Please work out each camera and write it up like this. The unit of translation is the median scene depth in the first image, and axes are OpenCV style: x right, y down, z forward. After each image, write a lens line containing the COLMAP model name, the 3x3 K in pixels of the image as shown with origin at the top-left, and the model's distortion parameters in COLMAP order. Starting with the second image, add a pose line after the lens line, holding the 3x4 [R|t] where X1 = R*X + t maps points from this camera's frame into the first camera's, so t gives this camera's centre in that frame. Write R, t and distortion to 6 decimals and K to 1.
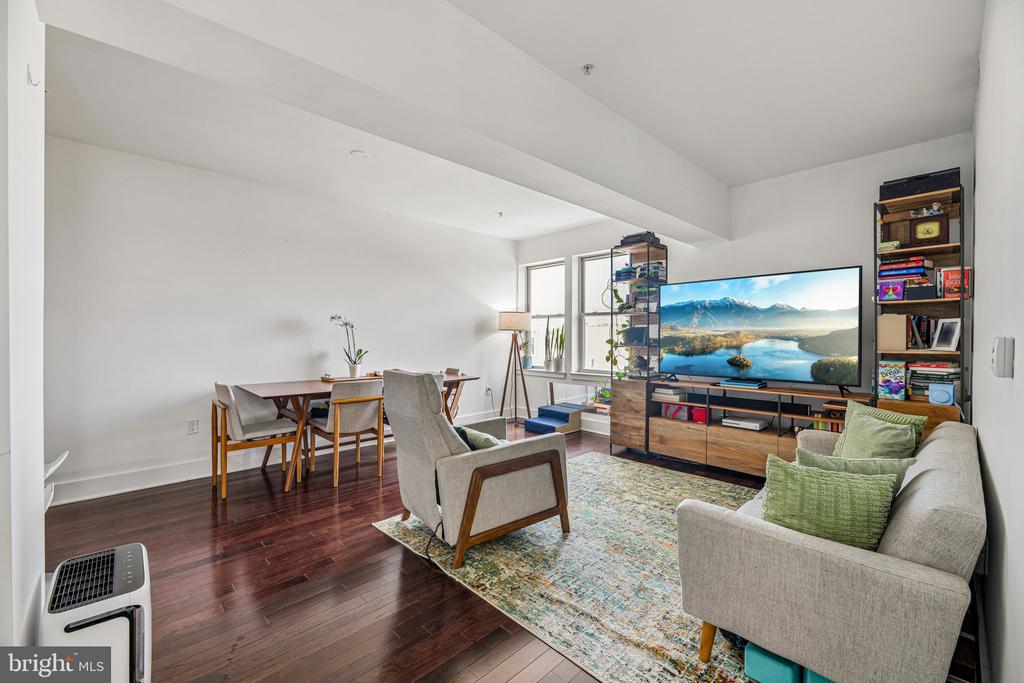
lens RADIAL K [[407.5, 0, 512.0], [0, 407.5, 341.5], [0, 0, 1]] dist [-0.002012, -0.000198]
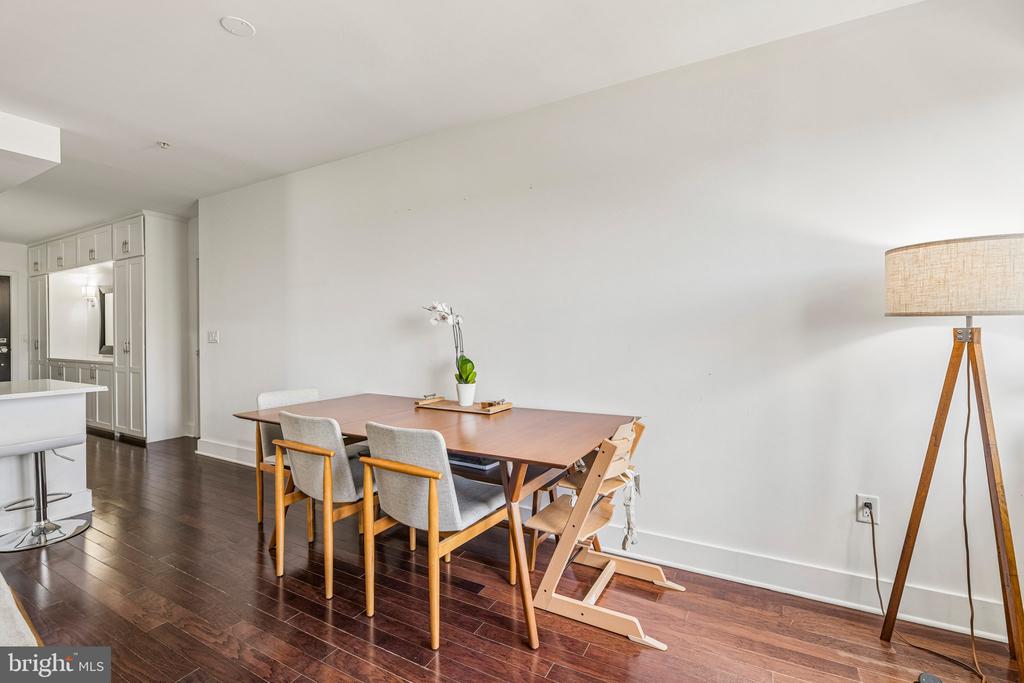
lens RADIAL K [[428.4, 0, 512.5], [0, 428.4, 334.9], [0, 0, 1]] dist [0.000747, -0.000115]
pose [[0.300465, 0.001183, -0.953792, 0.268650], [-0.007640, 0.999970, -0.001166, -0.016871], [0.953762, 0.007637, 0.300465, 0.937170]]
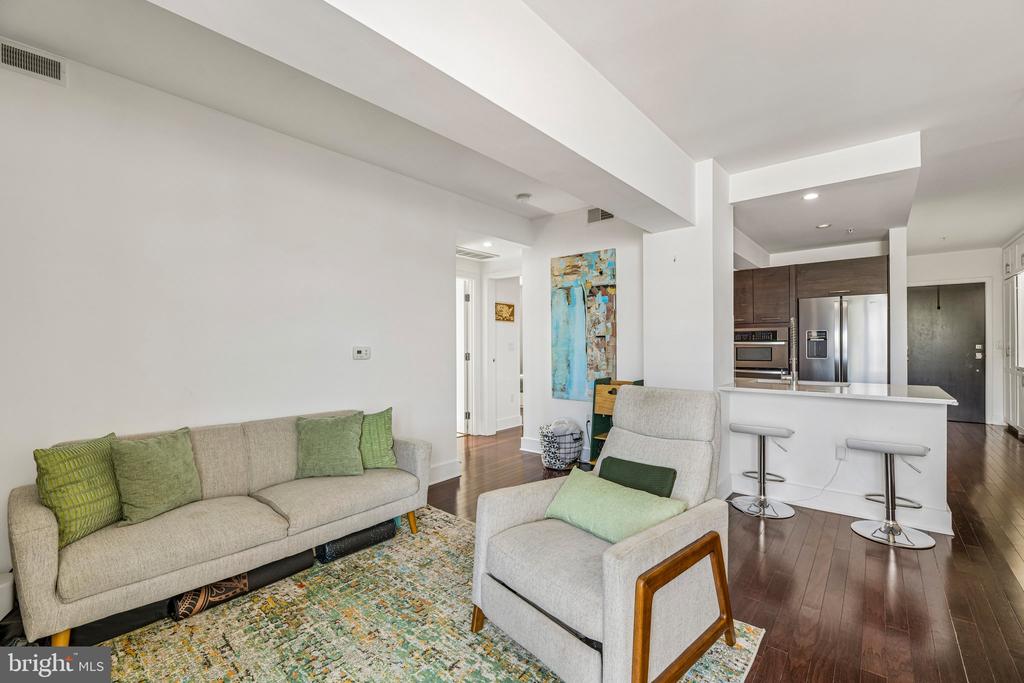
lens RADIAL K [[448.5, 0, 514.1], [0, 448.5, 344.4], [0, 0, 1]] dist [0.001909, -0.000735]
pose [[-0.994229, 0.003499, -0.107219, 0.093928], [0.002043, 0.999904, 0.013694, -0.019347], [0.107256, 0.013396, -0.994141, 1.099268]]
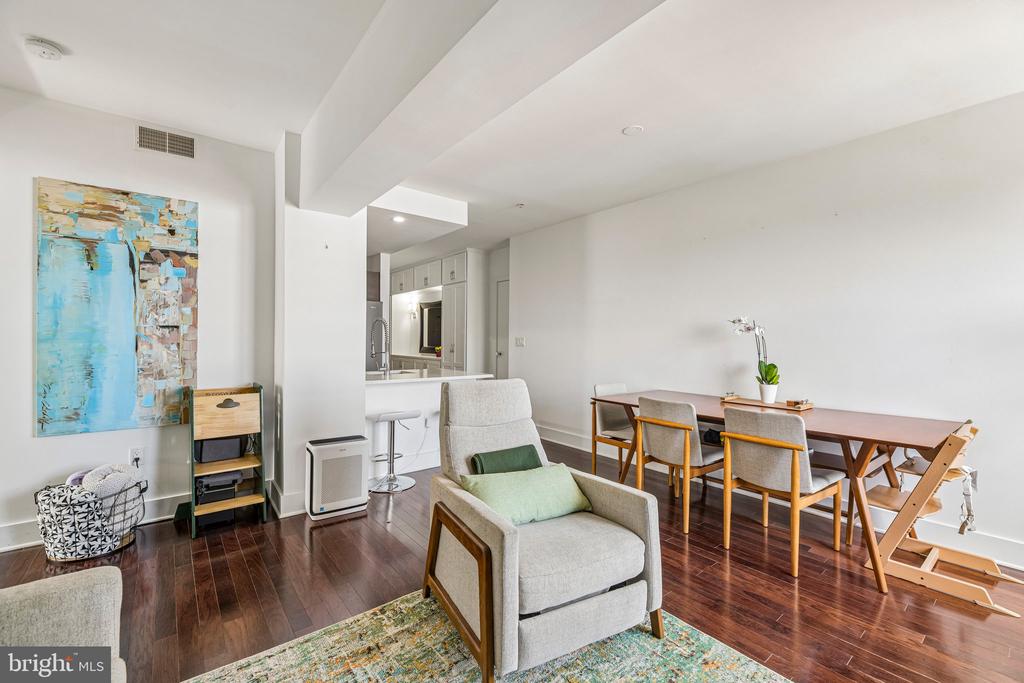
lens RADIAL K [[425.6, 0, 538.7], [0, 425.6, 343.2], [0, 0, 1]] dist [-0.007272, -0.000217]
pose [[-0.054044, 0.006403, -0.998518, 0.422079], [-0.021430, 0.999742, 0.007571, -0.014314], [0.998309, 0.021807, -0.053893, 0.676339]]
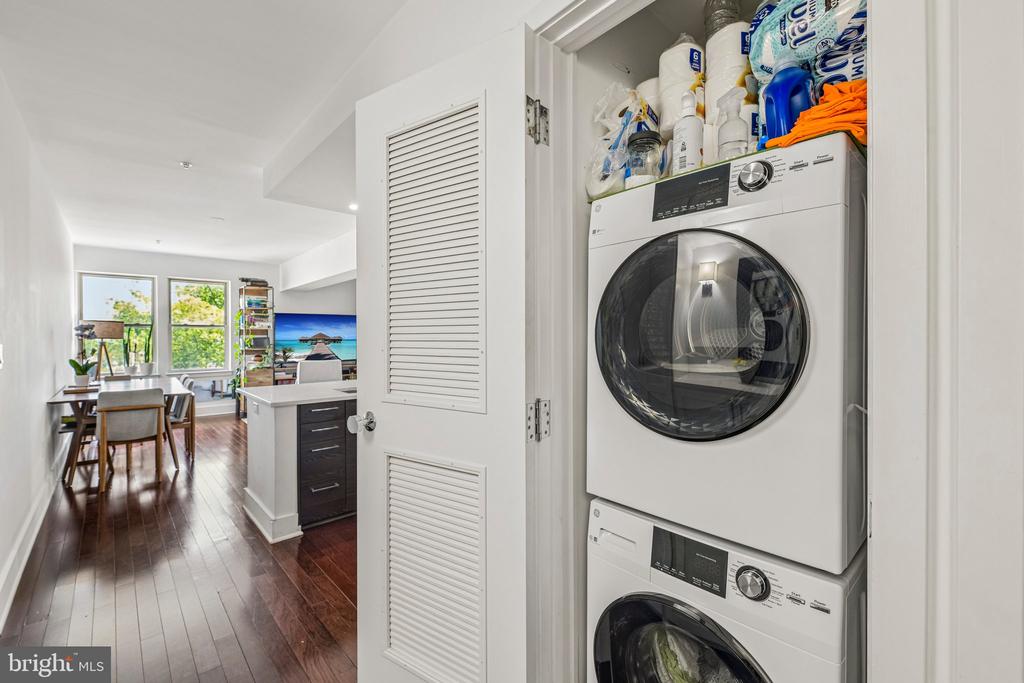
lens RADIAL K [[433.9, 0, 514.1], [0, 433.9, 338.7], [0, 0, 1]] dist [0.001850, -0.000502]
pose [[0.040715, -0.006494, 0.999150, -1.476355], [0.015344, 0.999865, 0.005873, -0.024923], [-0.999053, 0.015092, 0.040809, -0.092834]]
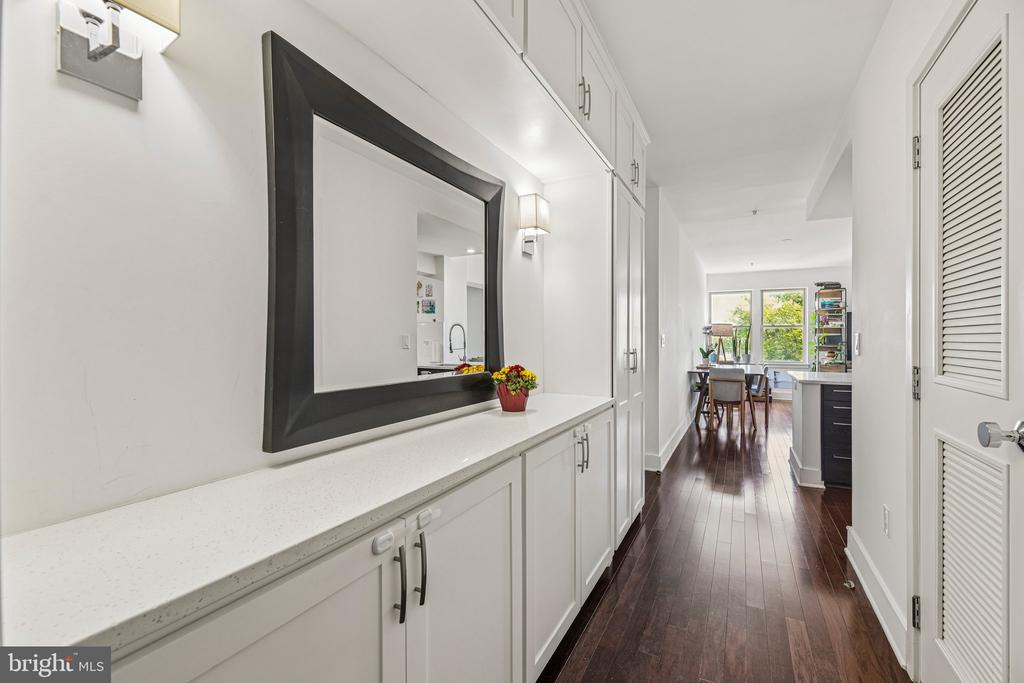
lens RADIAL K [[423.2, 0, 545.8], [0, 423.2, 338.7], [0, 0, 1]] dist [-0.000091, -0.000053]
pose [[0.938977, -0.000353, 0.343979, -1.608349], [0.004829, 0.999914, -0.012155, -0.003142], [-0.343945, 0.013075, 0.938899, -0.327486]]
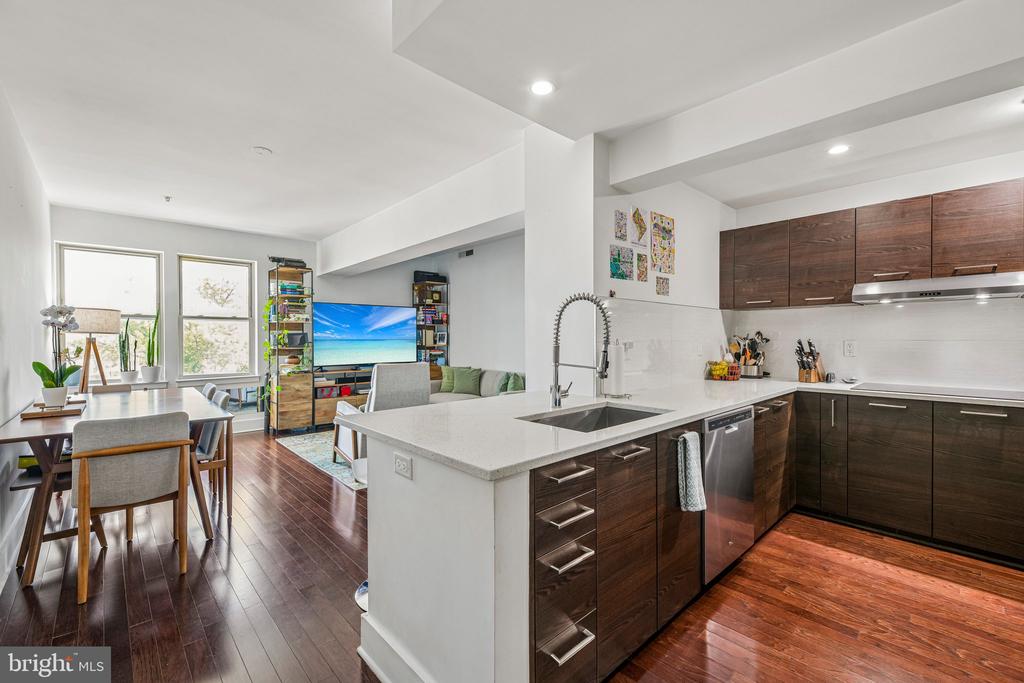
lens RADIAL K [[429.9, 0, 517.1], [0, 429.9, 340.0], [0, 0, 1]] dist [0.000726, -0.004316]
pose [[0.025021, -0.006953, 0.999663, -1.083383], [0.016273, 0.999846, 0.006547, -0.010922], [-0.999554, 0.016104, 0.025130, 0.292291]]
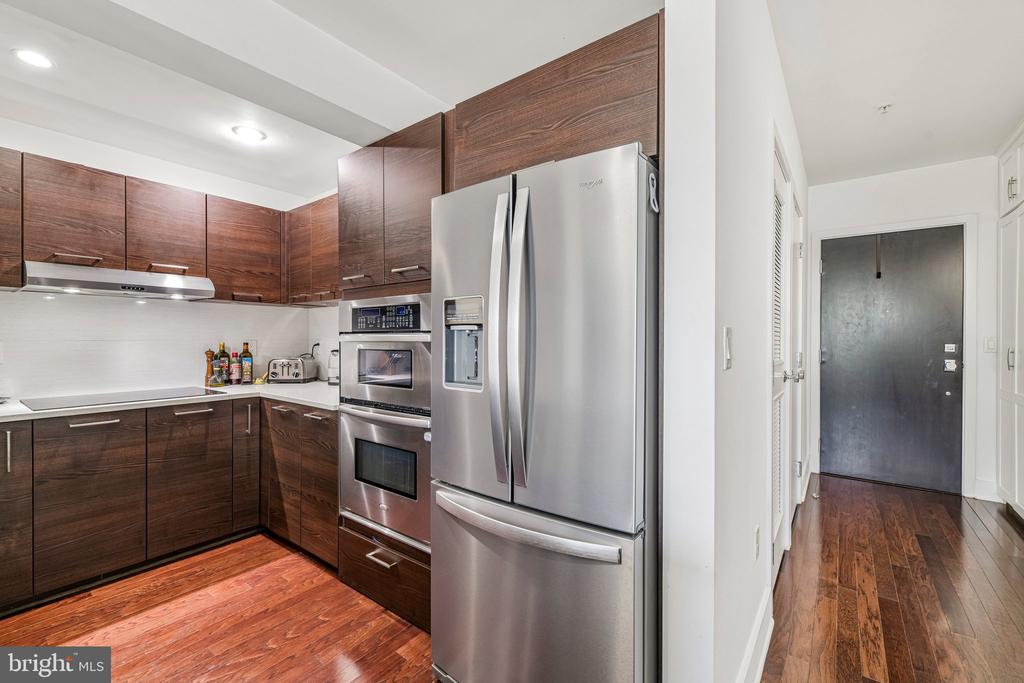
lens RADIAL K [[433.9, 0, 514.1], [0, 433.9, 338.7], [0, 0, 1]] dist [0.001850, -0.000502]
pose [[-0.989342, -0.003668, -0.145562, -0.842611], [-0.005989, 0.999862, 0.015514, -0.010324], [0.145485, 0.016220, -0.989227, 0.334716]]
